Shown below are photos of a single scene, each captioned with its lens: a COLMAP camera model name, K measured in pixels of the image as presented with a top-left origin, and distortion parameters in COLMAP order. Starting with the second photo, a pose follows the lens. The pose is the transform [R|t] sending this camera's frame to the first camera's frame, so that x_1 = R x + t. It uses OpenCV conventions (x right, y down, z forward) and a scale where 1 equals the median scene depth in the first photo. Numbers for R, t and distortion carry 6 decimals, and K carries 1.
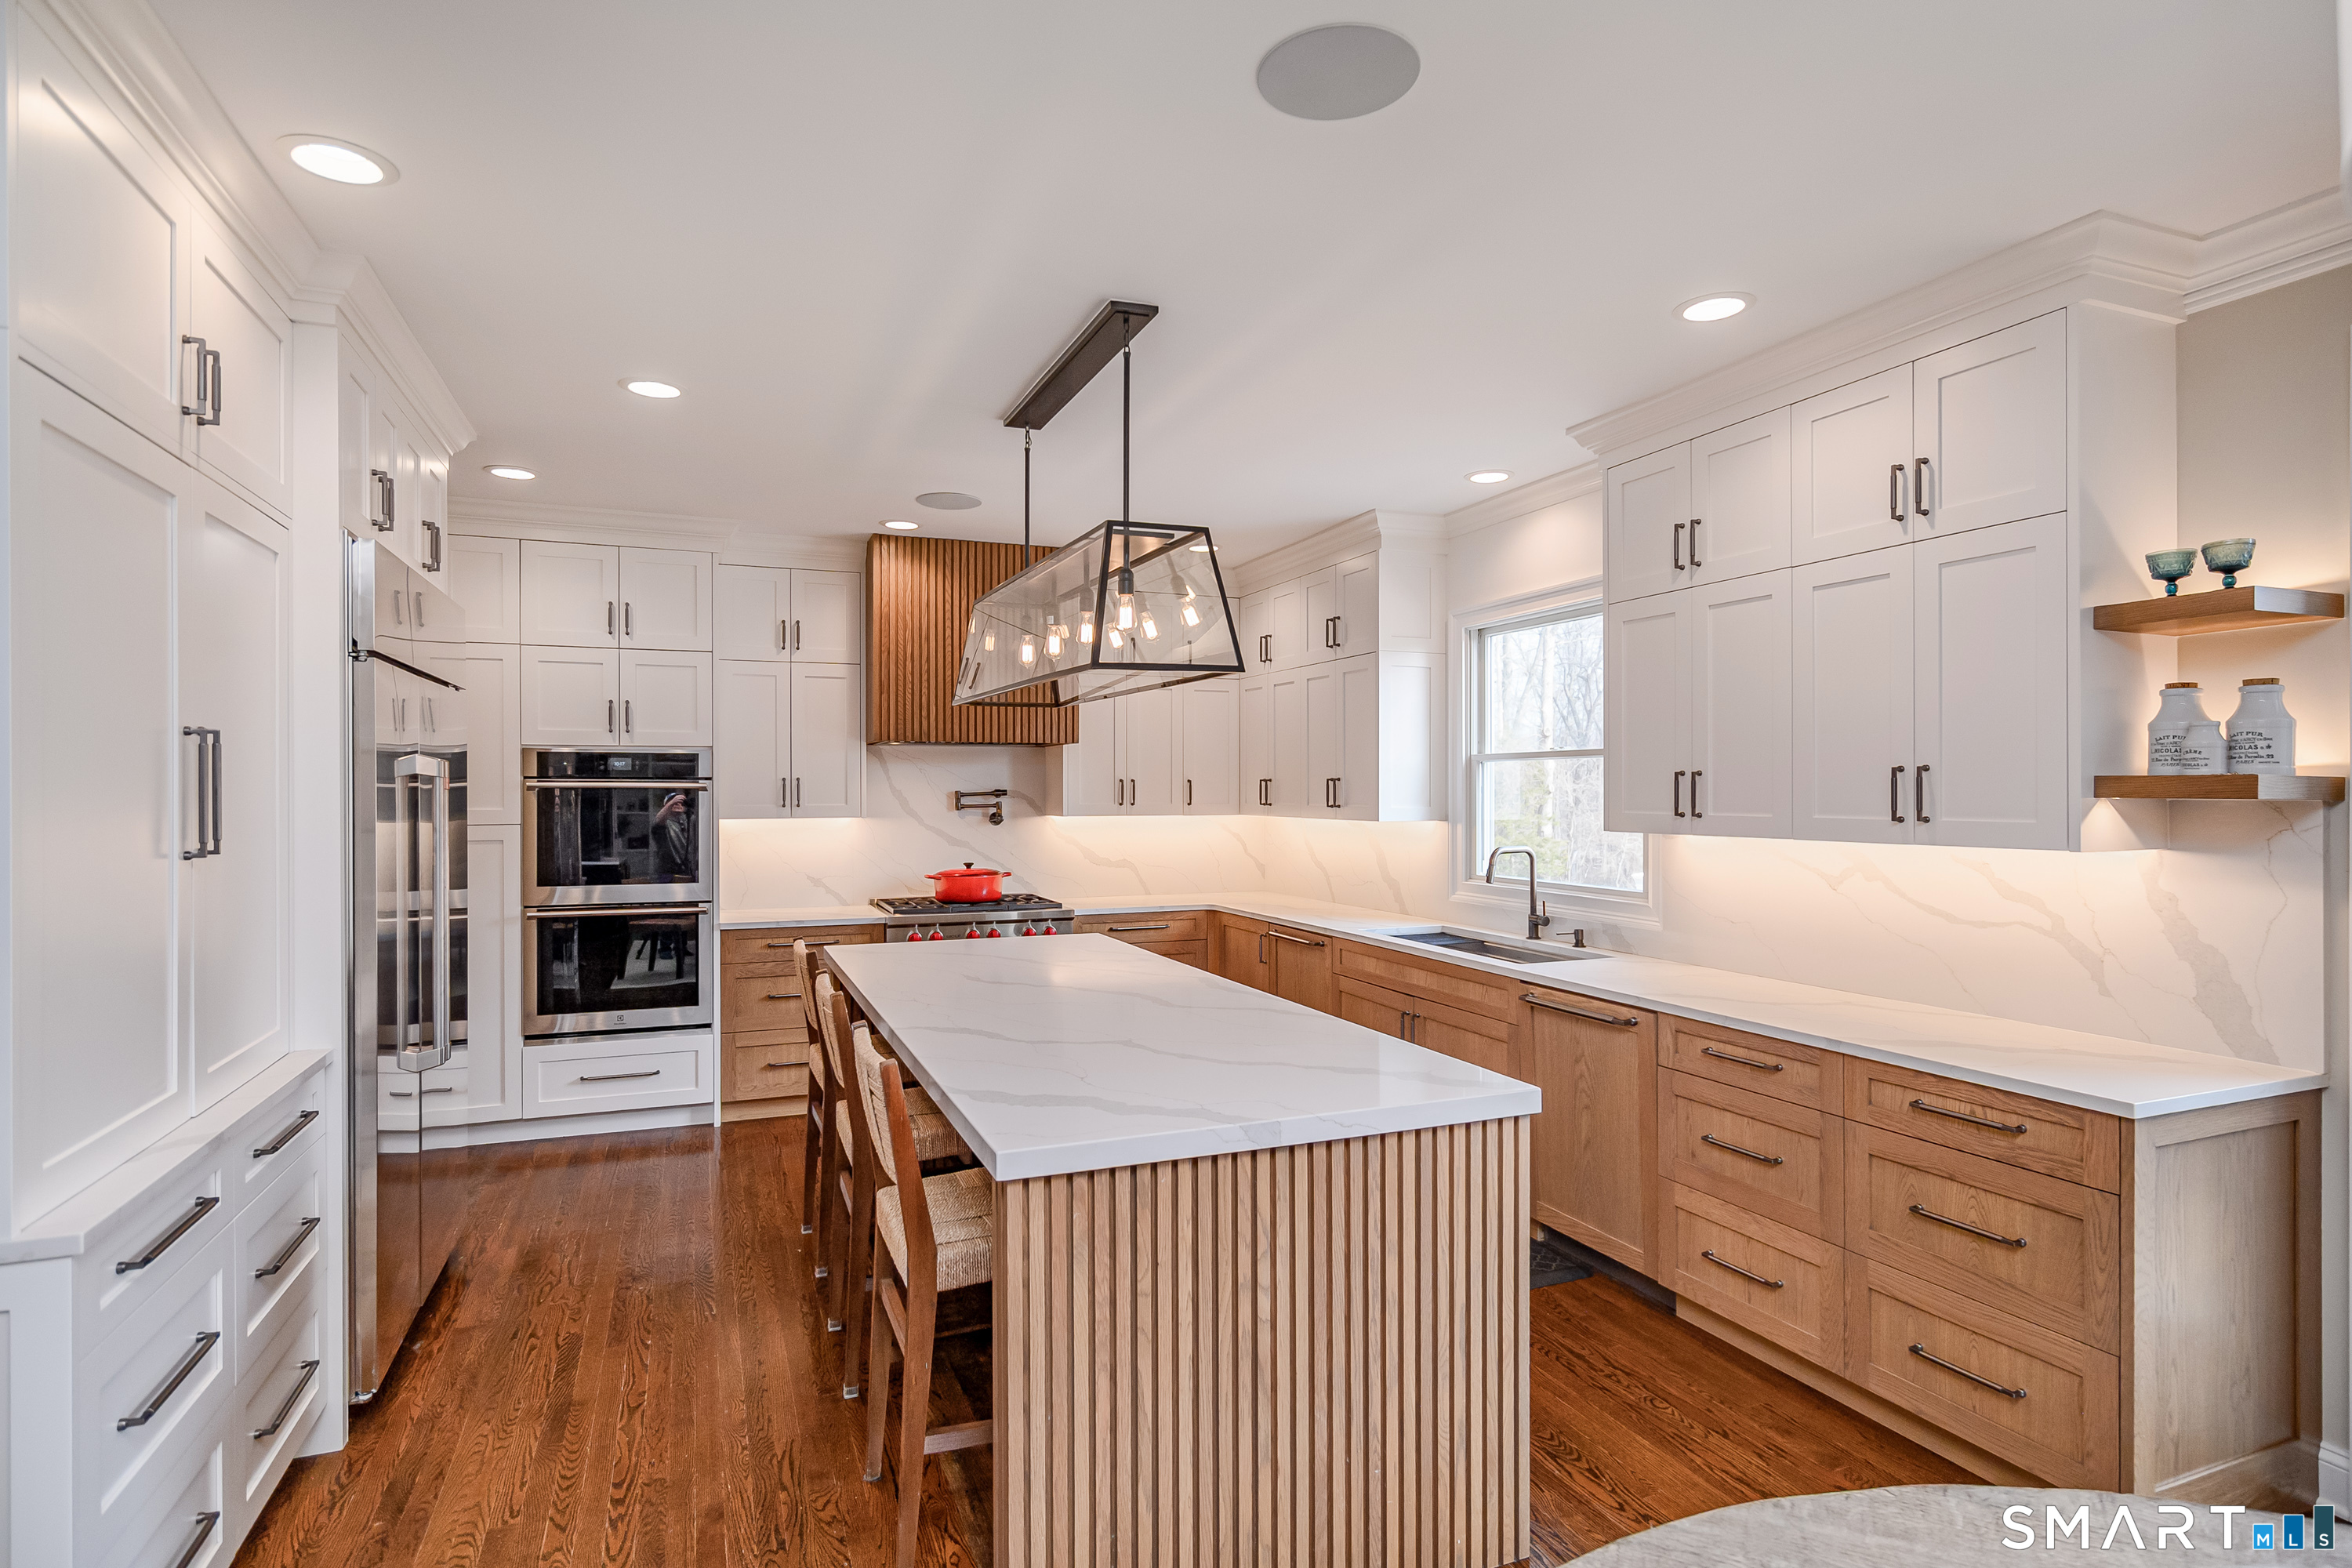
lens RADIAL K [[1201.3, 0, 1162.0], [0, 1201.3, 789.7], [0, 0, 1]] dist [-0.002087, 0.002330]
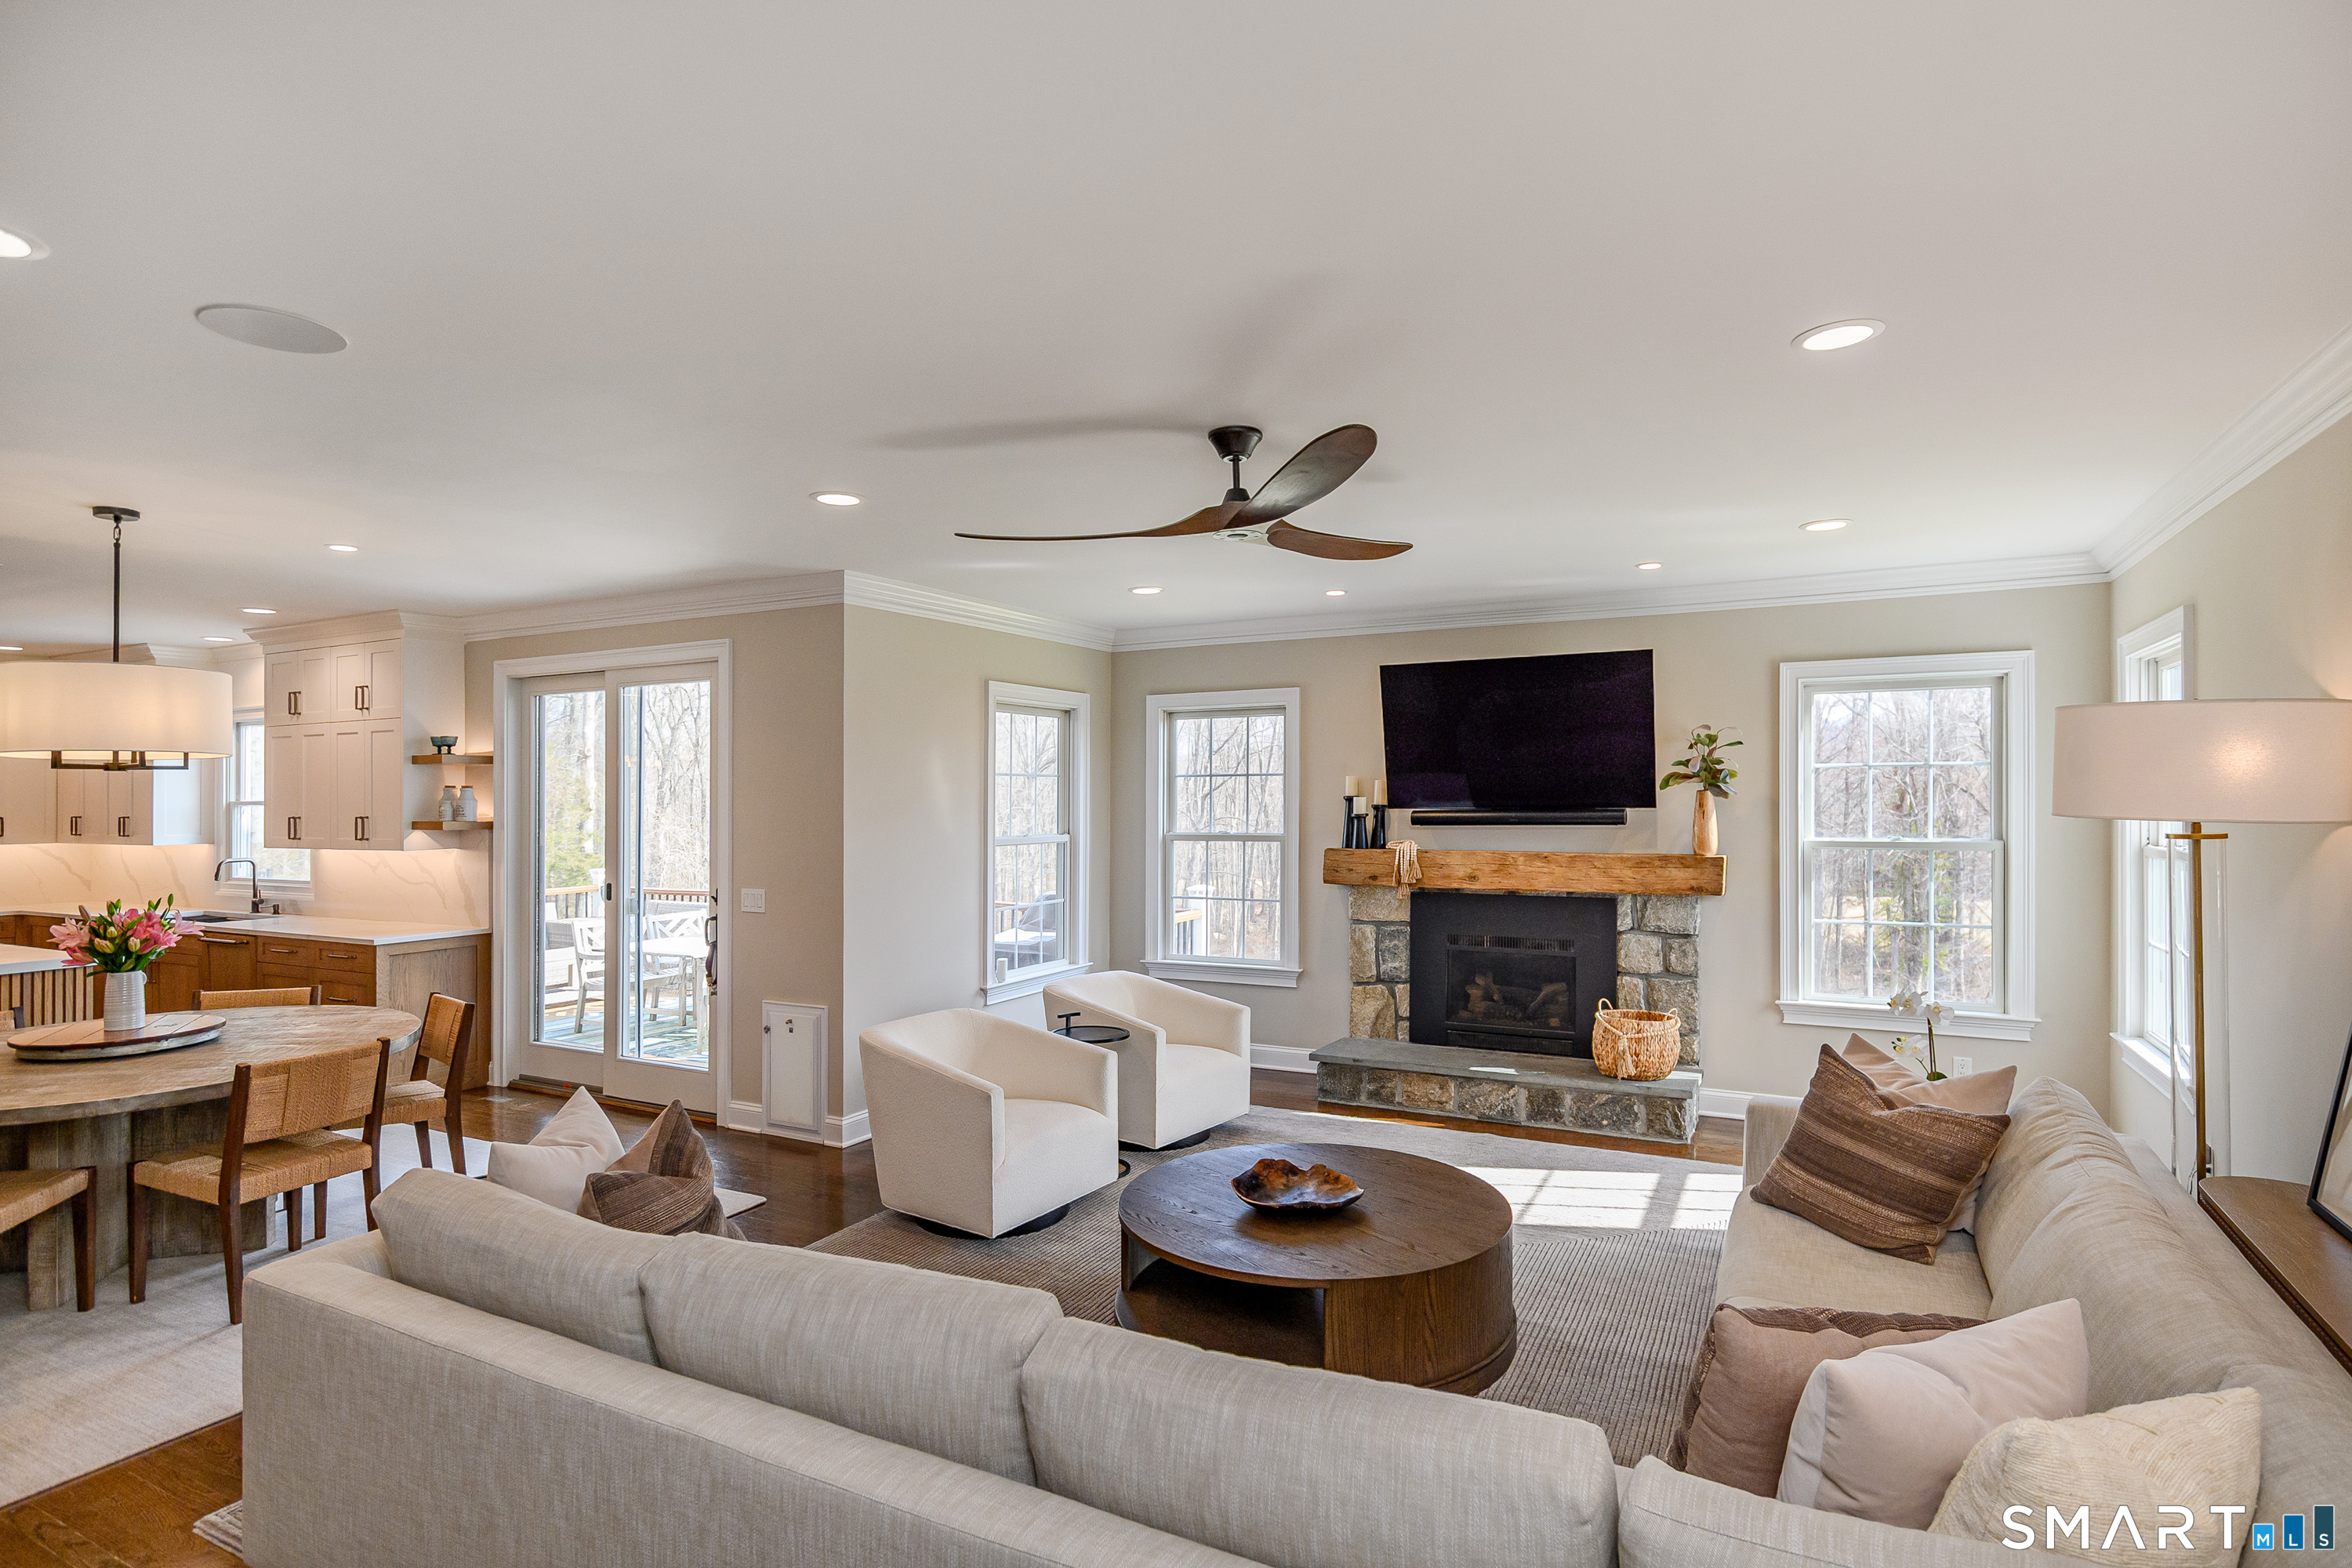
lens RADIAL K [[1201.3, 0, 1185.0], [0, 1201.3, 789.5], [0, 0, 1]] dist [-0.002087, 0.002330]
pose [[0.753289, -0.000838, 0.657689, 0.165208], [0.008133, 0.999935, -0.008040, -0.022149], [-0.657640, 0.011406, 0.753246, -1.009650]]
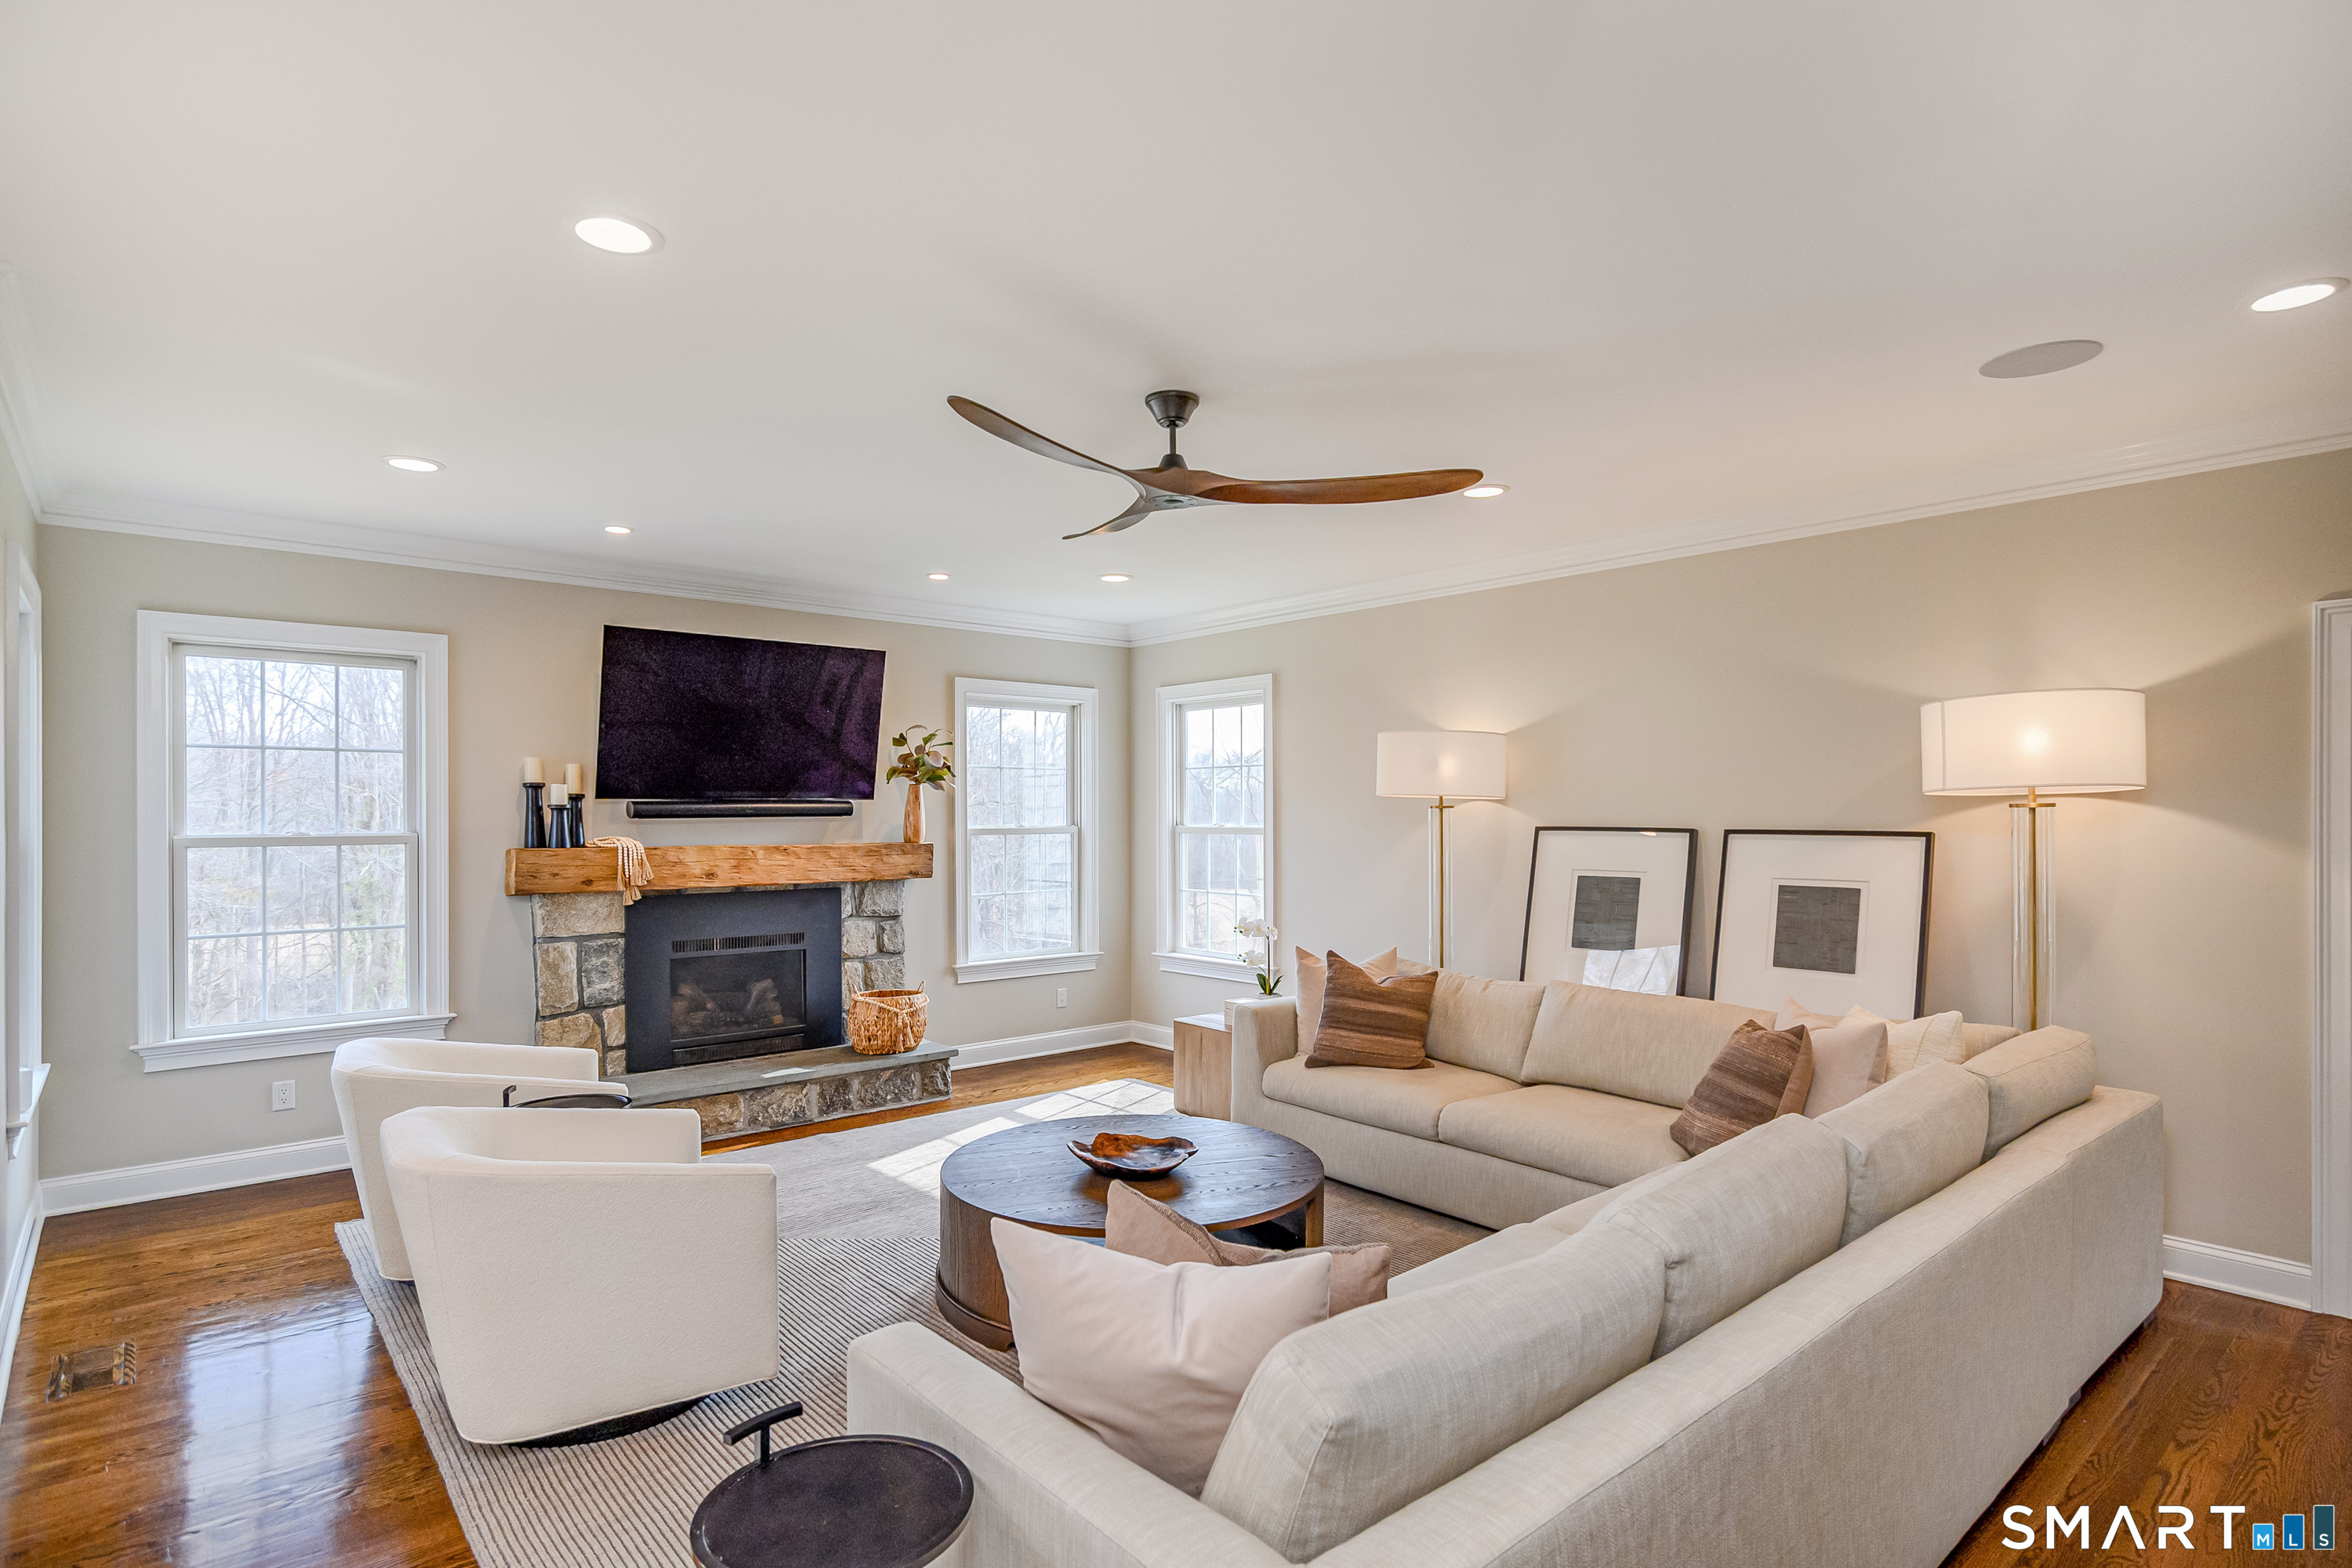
lens RADIAL K [[1201.3, 0, 1184.2], [0, 1201.3, 824.5], [0, 0, 1]] dist [-0.002087, 0.002330]
pose [[-0.331975, -0.011405, 0.943219, 0.111859], [0.004144, 0.999900, 0.013549, -0.014943], [-0.943279, 0.008407, -0.331895, -0.789466]]
